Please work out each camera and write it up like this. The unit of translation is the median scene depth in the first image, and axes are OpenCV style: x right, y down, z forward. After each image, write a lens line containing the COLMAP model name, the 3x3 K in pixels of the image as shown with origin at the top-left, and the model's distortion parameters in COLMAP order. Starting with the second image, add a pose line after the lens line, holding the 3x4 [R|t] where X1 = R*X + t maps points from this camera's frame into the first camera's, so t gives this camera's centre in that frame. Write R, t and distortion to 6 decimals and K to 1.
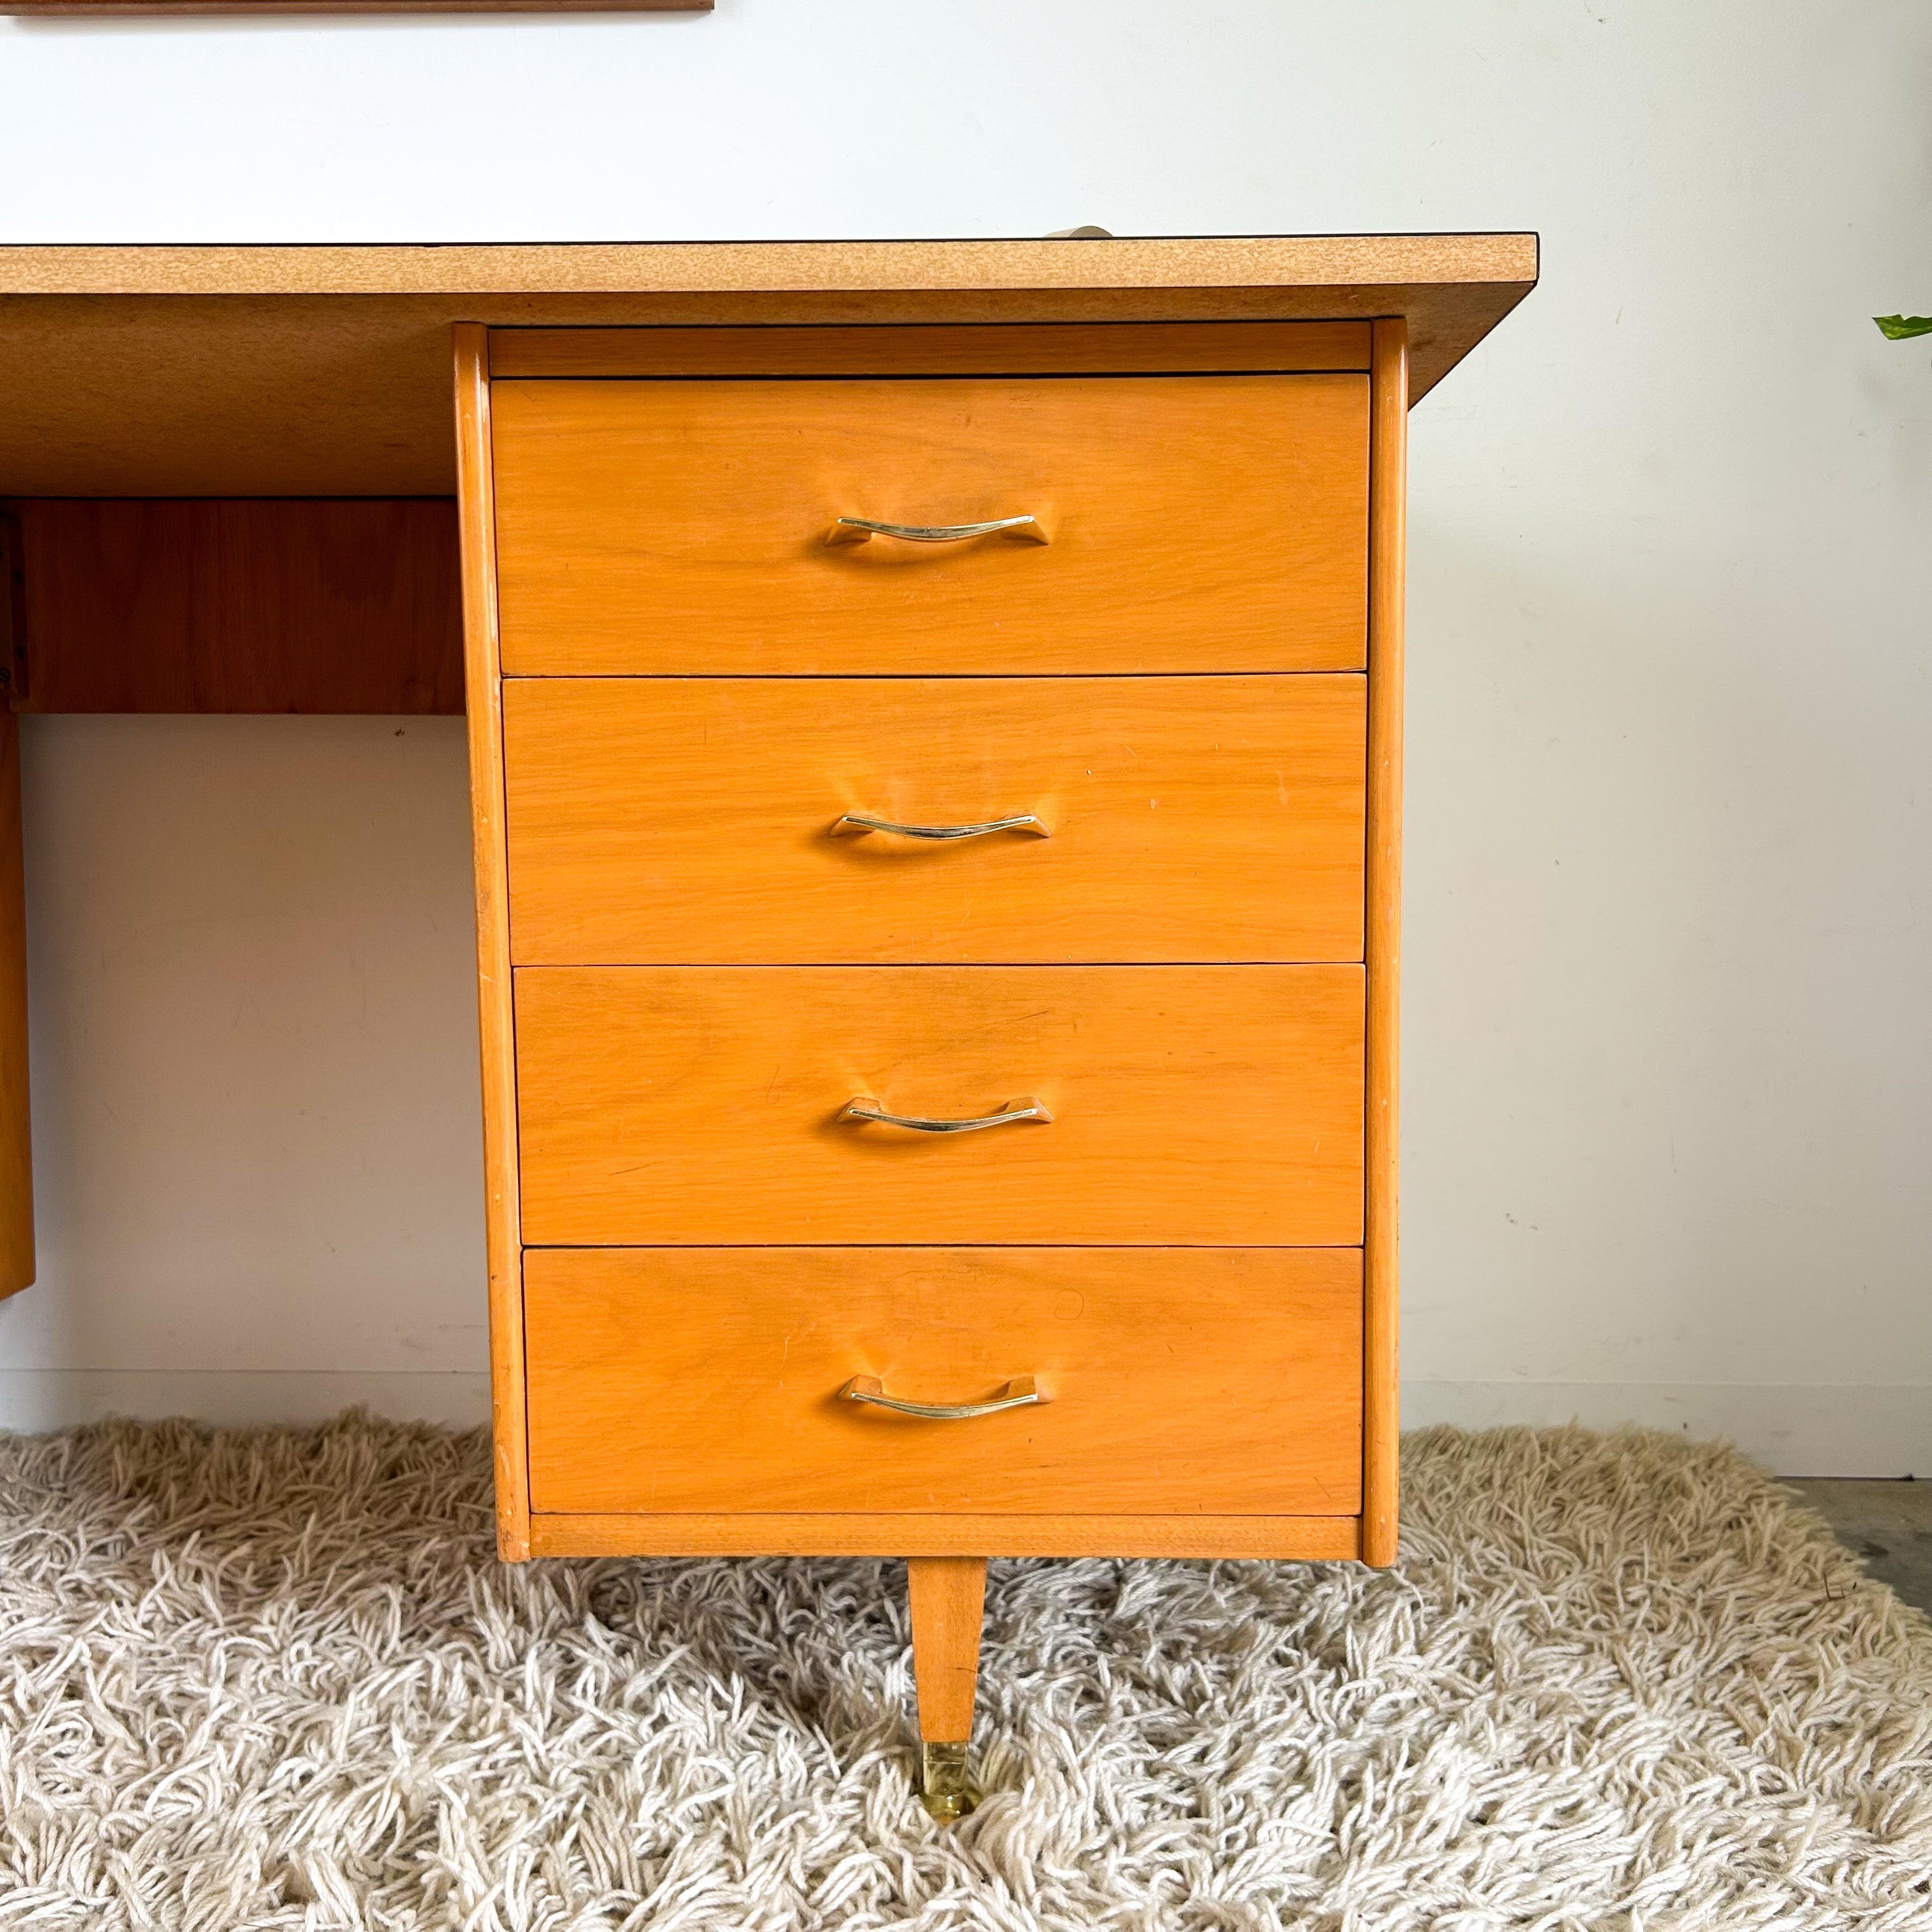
lens RADIAL K [[1935.5, 0, 1018.4], [0, 1935.5, 987.4], [0, 0, 1]] dist [0.070731, -0.131416]
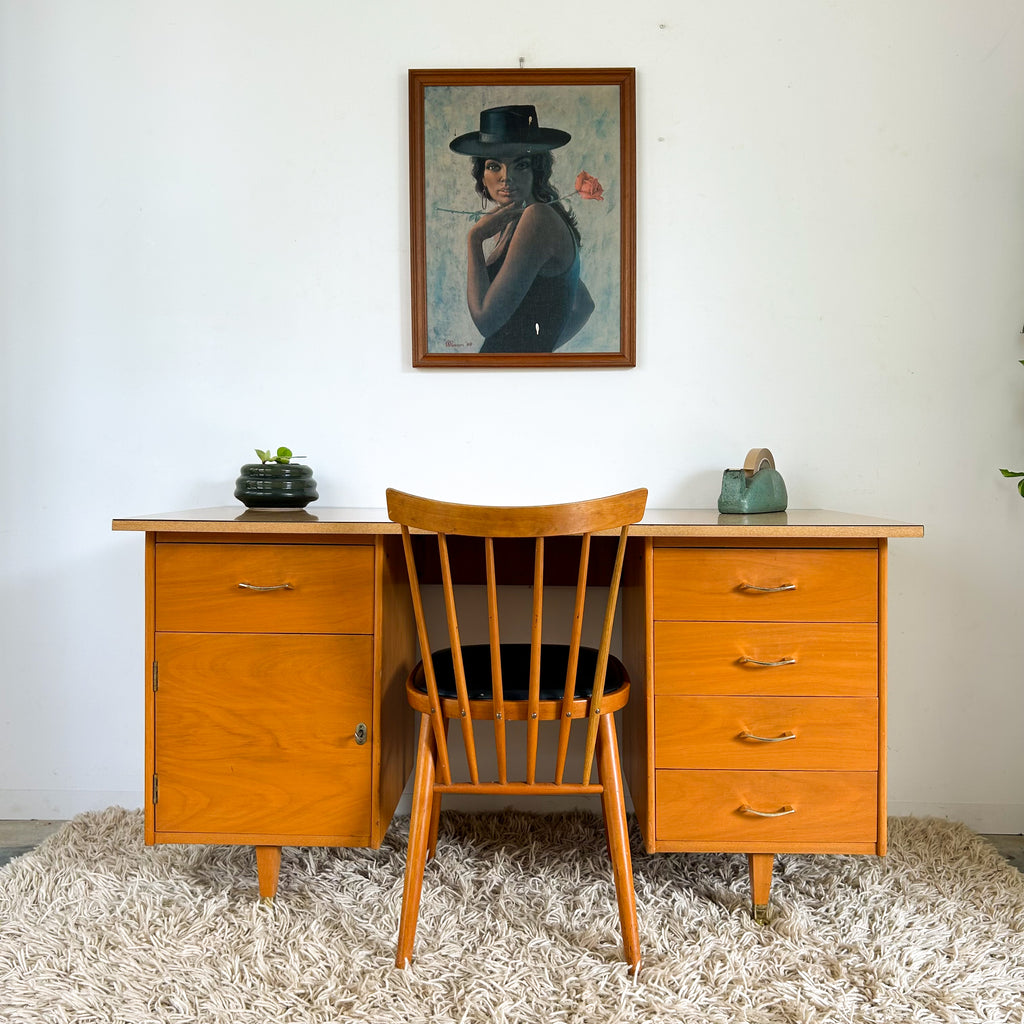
lens RADIAL K [[1025.2, 0, 524.0], [0, 1025.2, 500.8], [0, 0, 1]] dist [0.020041, -0.033767]
pose [[0.999907, 0.003619, -0.013177, -0.486348], [-0.004484, 0.997791, -0.066283, -0.256316], [0.012908, 0.066335, 0.997714, -1.045618]]
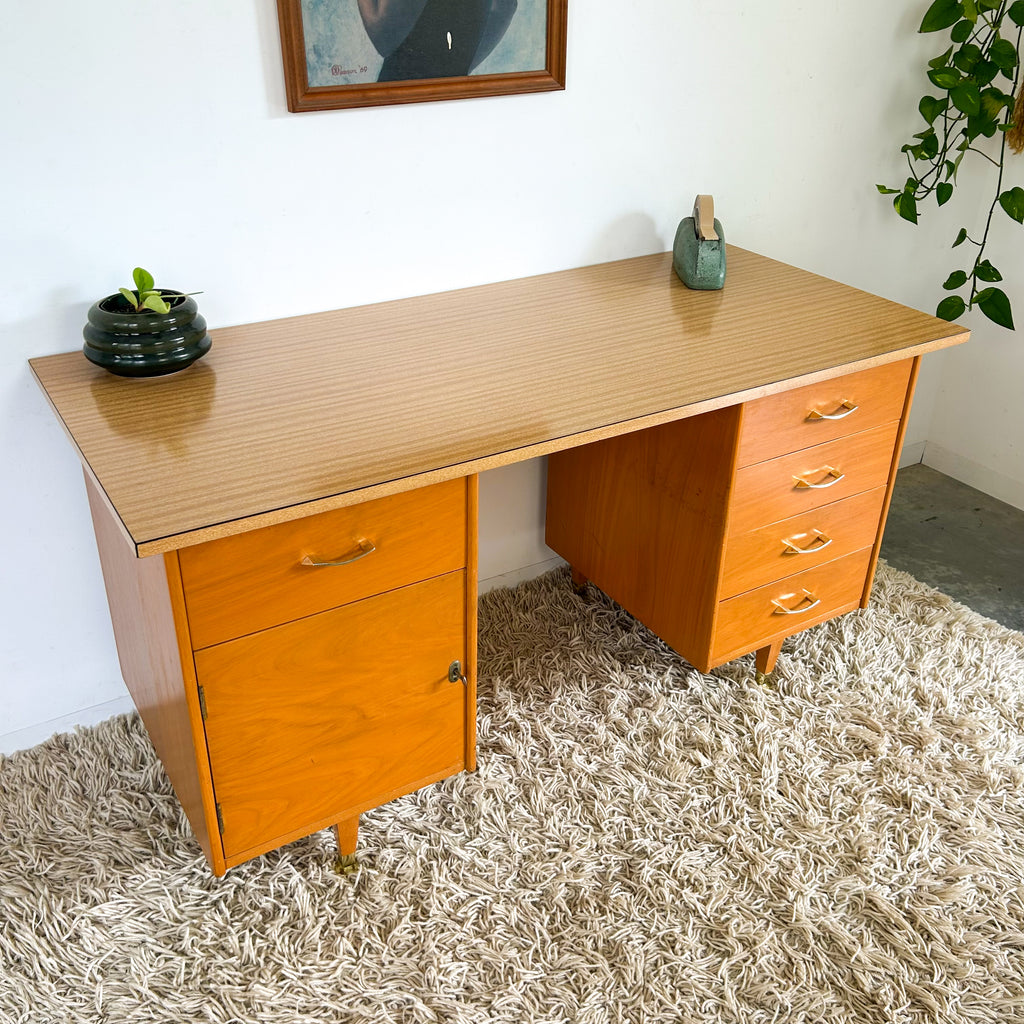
lens RADIAL K [[1040.2, 0, 507.3], [0, 1040.2, 506.3], [0, 0, 1]] dist [0.010803, -0.023741]
pose [[0.847776, -0.249939, 0.467767, -1.486422], [0.034870, 0.906350, 0.421086, -0.889346], [-0.529206, -0.340676, 0.777098, -0.279851]]
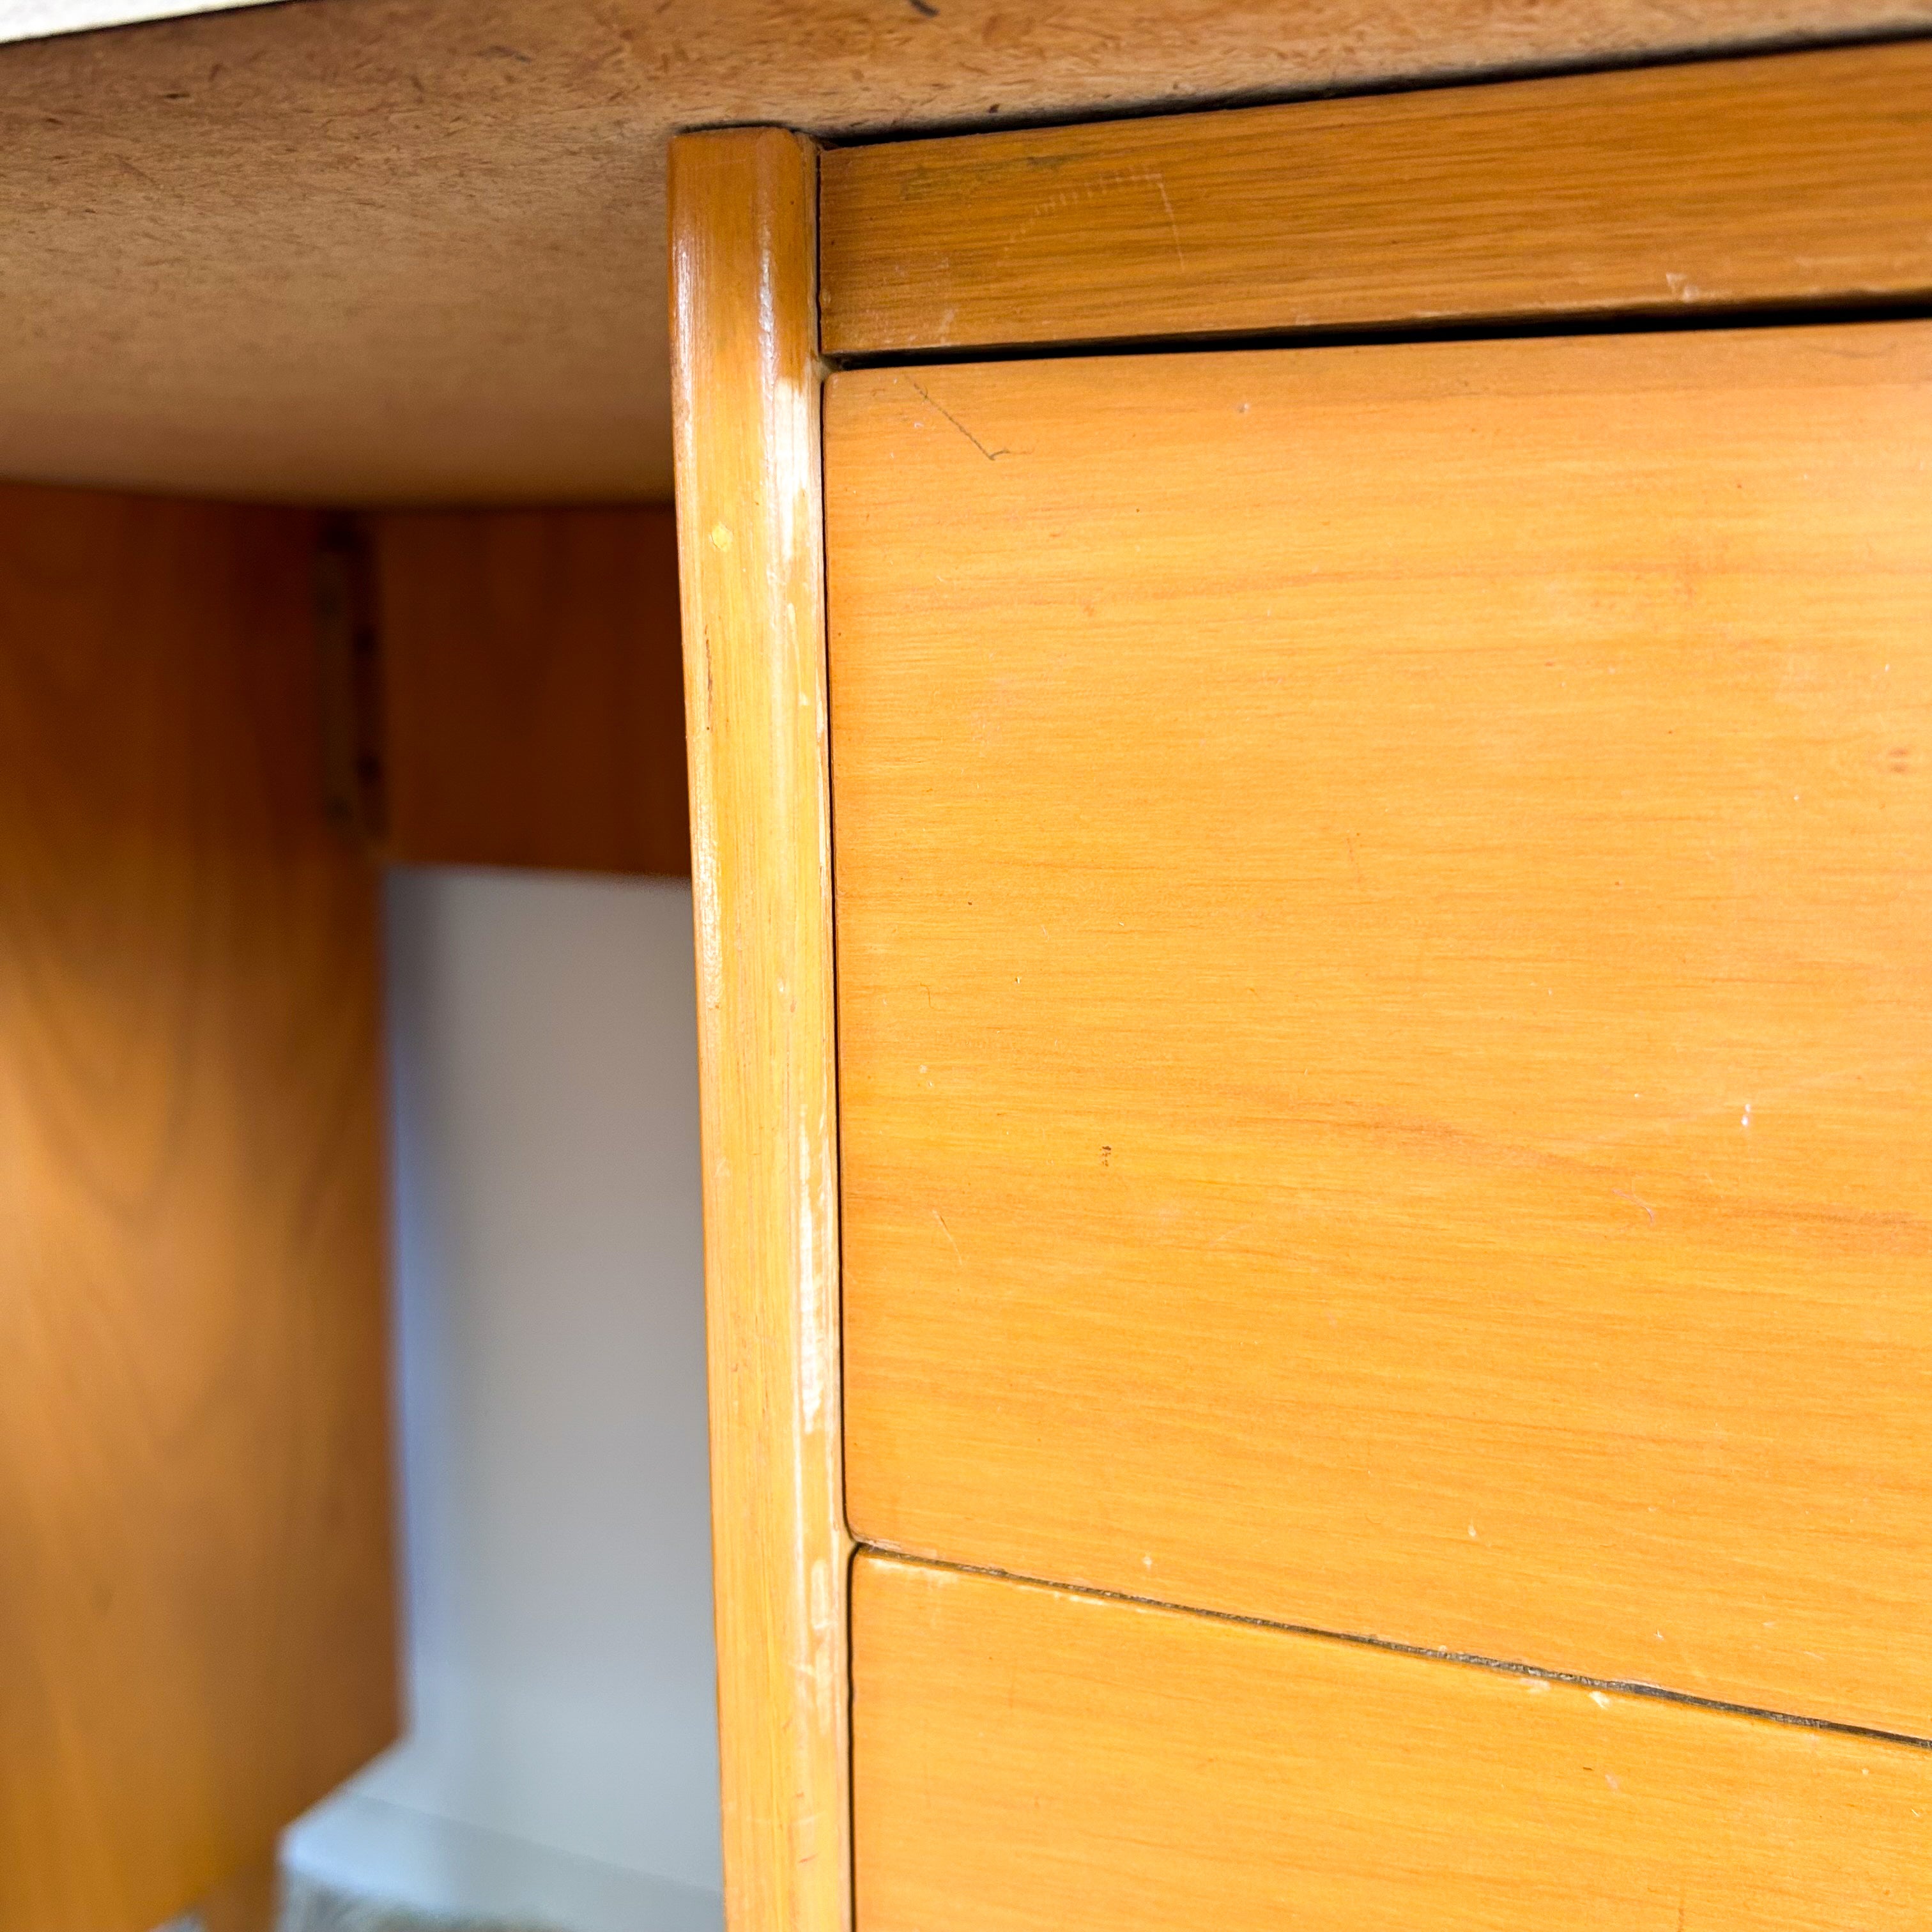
lens RADIAL K [[2001.4, 0, 973.0], [0, 2001.4, 963.0], [0, 0, 1]] dist [-0.020514, 0.036557]
pose [[0.914060, 0.068207, -0.399803, -0.147401], [-0.032208, 0.994852, 0.096087, -0.253113], [0.404299, -0.074952, 0.911551, 0.750427]]
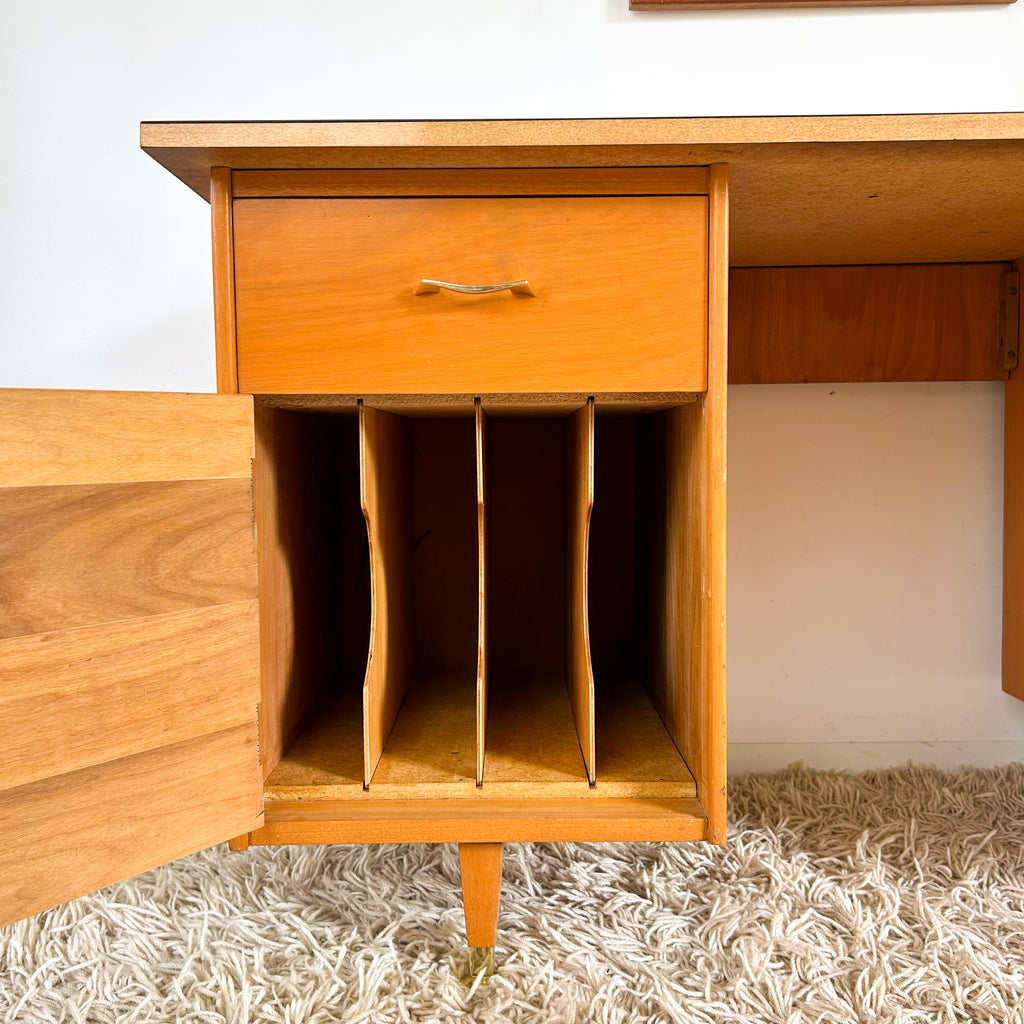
lens RADIAL K [[1037.0, 0, 512.0], [0, 1037.0, 512.0], [0, 0, 1]] dist [0.020474, -0.019623]
pose [[0.999826, -0.018608, 0.001116, -0.990235], [0.018634, 0.999316, -0.031946, 0.011955], [-0.000521, 0.031961, 0.999489, 0.031985]]
